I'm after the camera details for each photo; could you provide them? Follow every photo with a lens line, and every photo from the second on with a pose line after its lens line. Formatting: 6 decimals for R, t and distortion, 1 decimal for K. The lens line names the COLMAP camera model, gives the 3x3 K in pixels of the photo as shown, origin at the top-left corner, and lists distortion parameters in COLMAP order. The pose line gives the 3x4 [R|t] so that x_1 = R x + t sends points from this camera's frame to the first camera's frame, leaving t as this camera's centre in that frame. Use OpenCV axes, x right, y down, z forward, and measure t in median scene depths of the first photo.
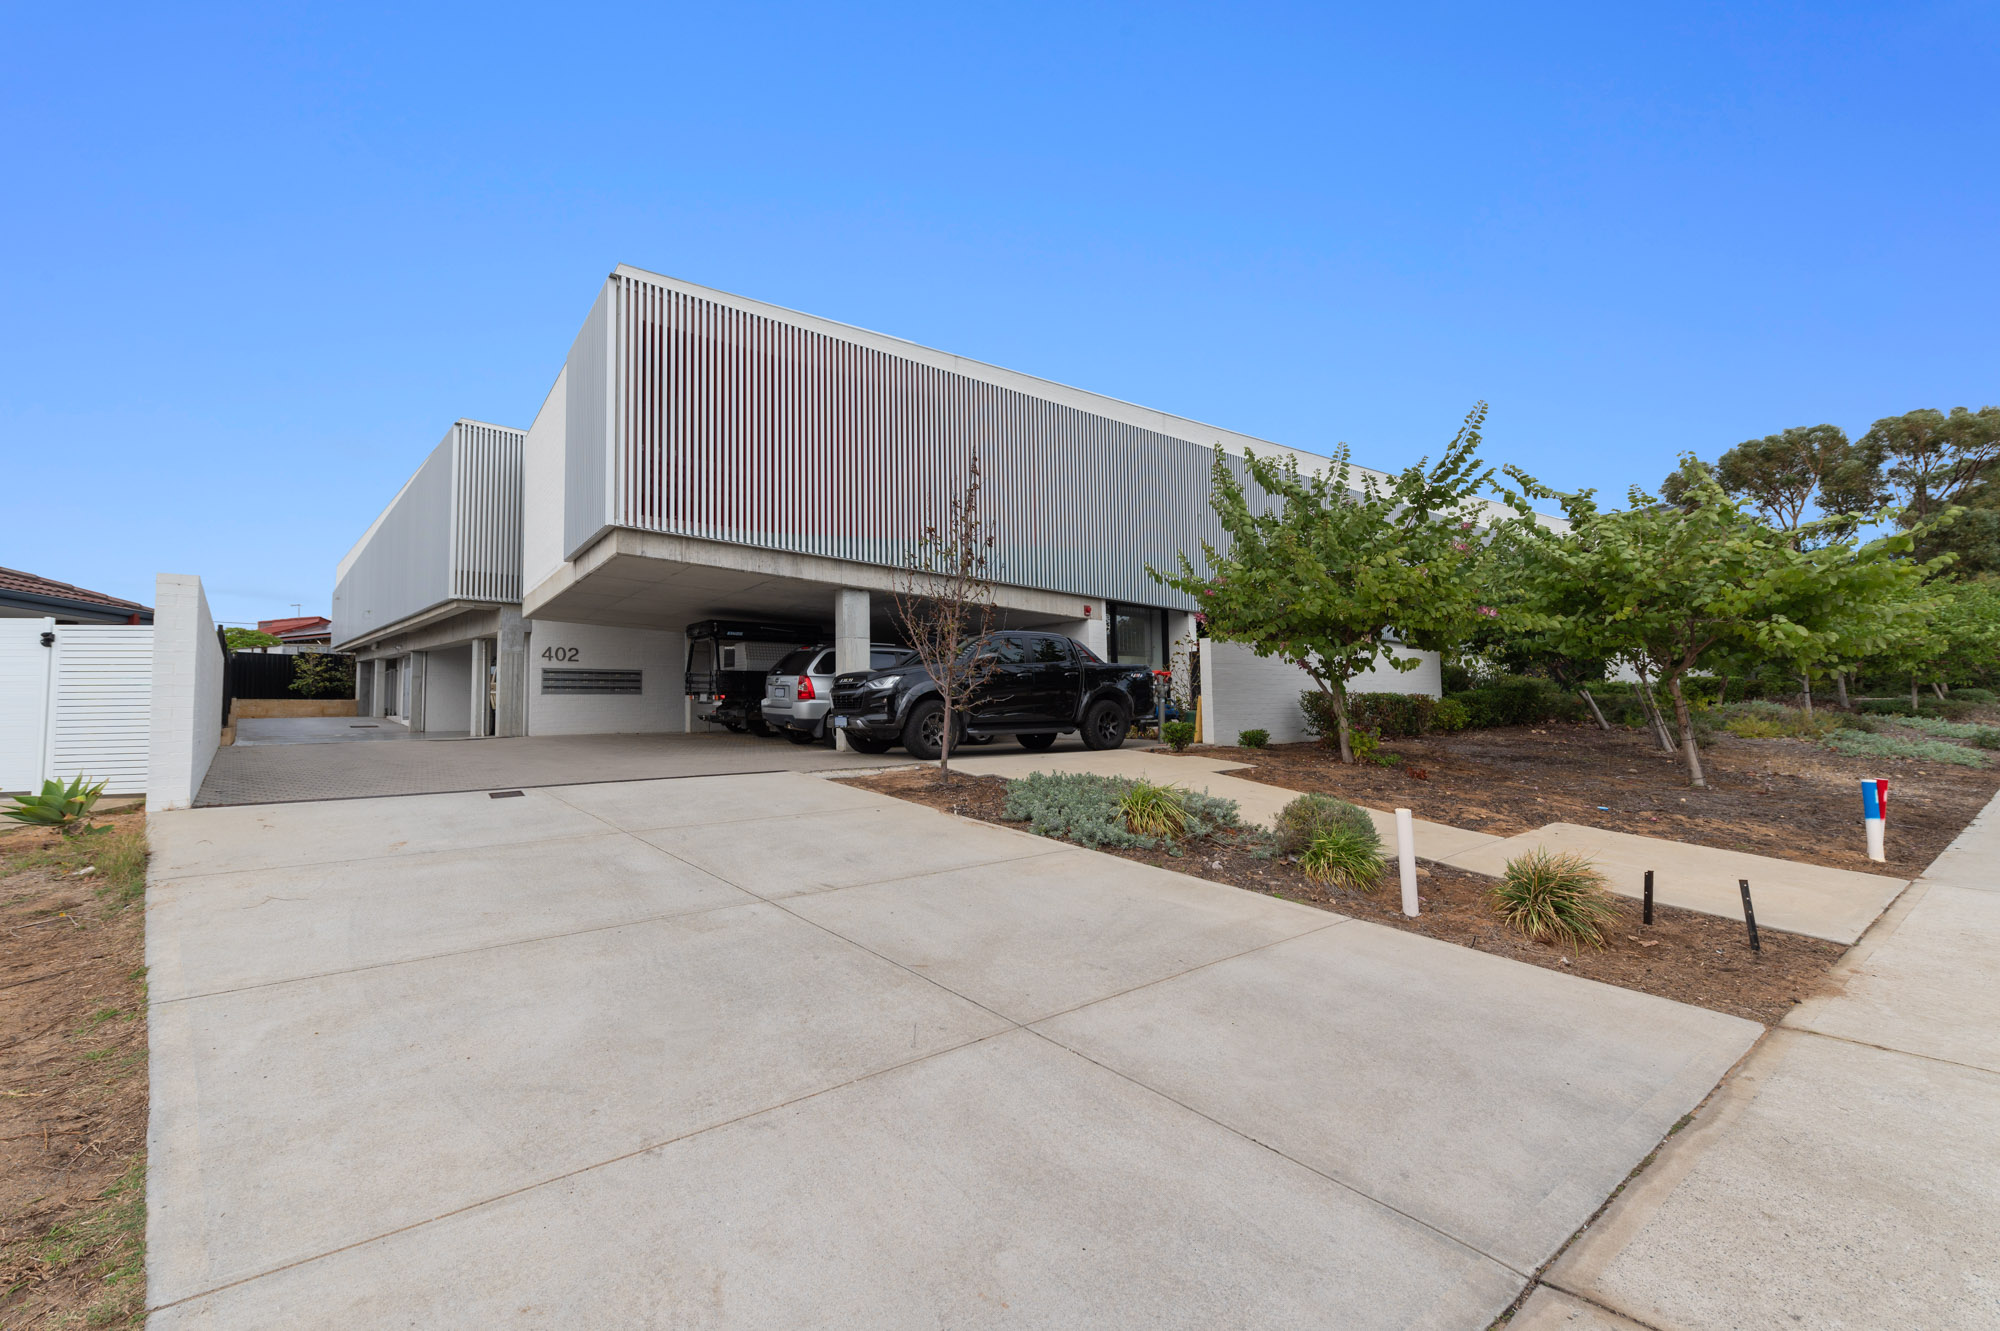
lens RADIAL K [[810.1, 0, 1006.5], [0, 810.1, 656.3], [0, 0, 1]] dist [0.000930, -0.000787]
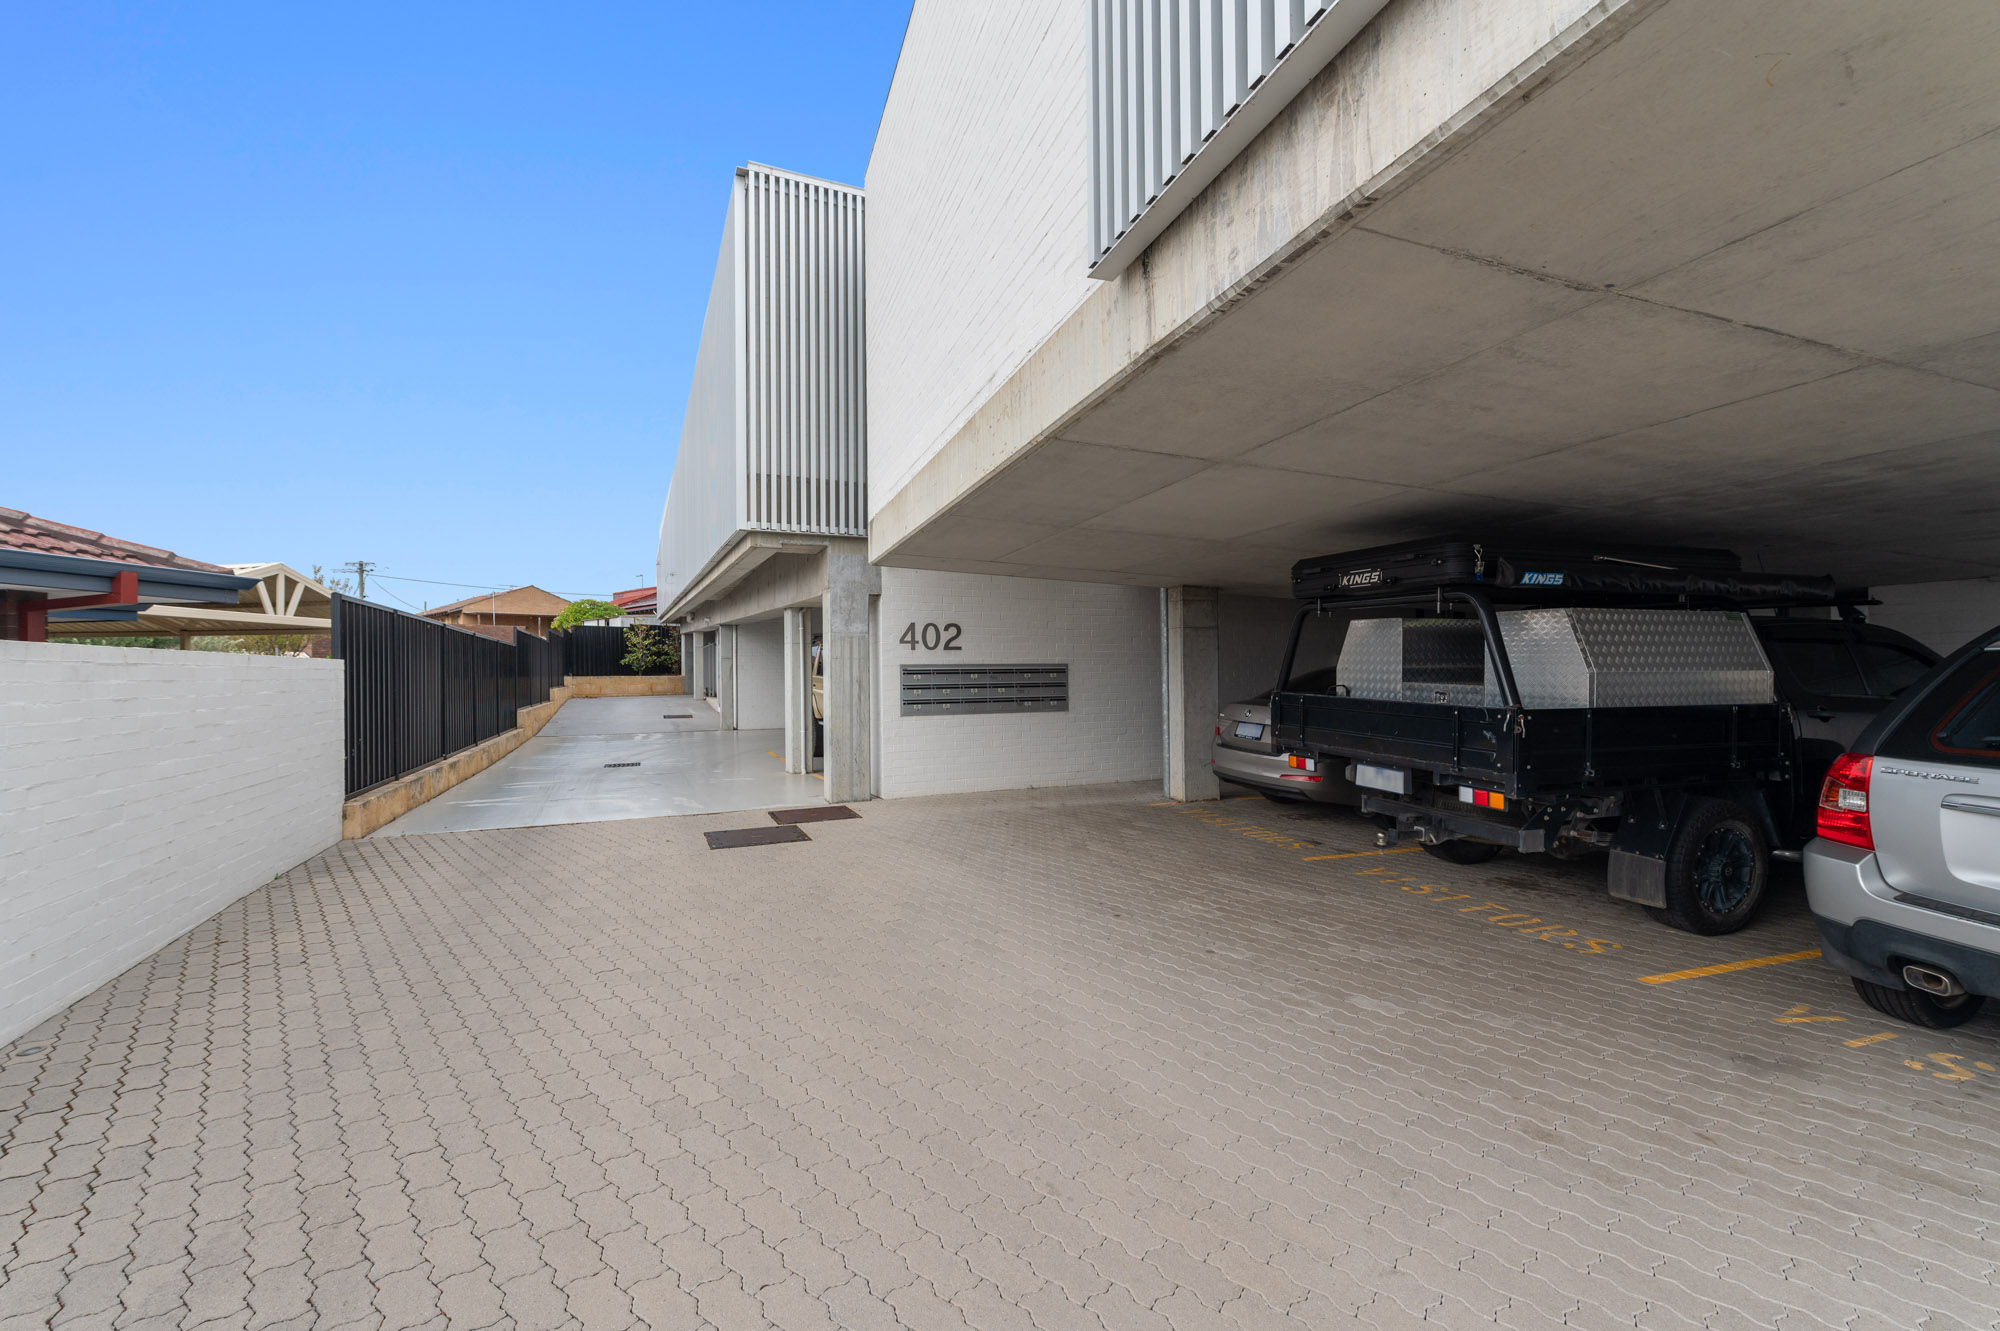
lens RADIAL K [[810.1, 0, 998.6], [0, 810.1, 660.4], [0, 0, 1]] dist [0.000930, -0.000787]
pose [[0.944425, 0.002201, -0.328720, -0.331220], [0.016545, 0.998392, 0.054217, -0.013970], [0.328310, -0.056643, 0.942870, 0.514685]]
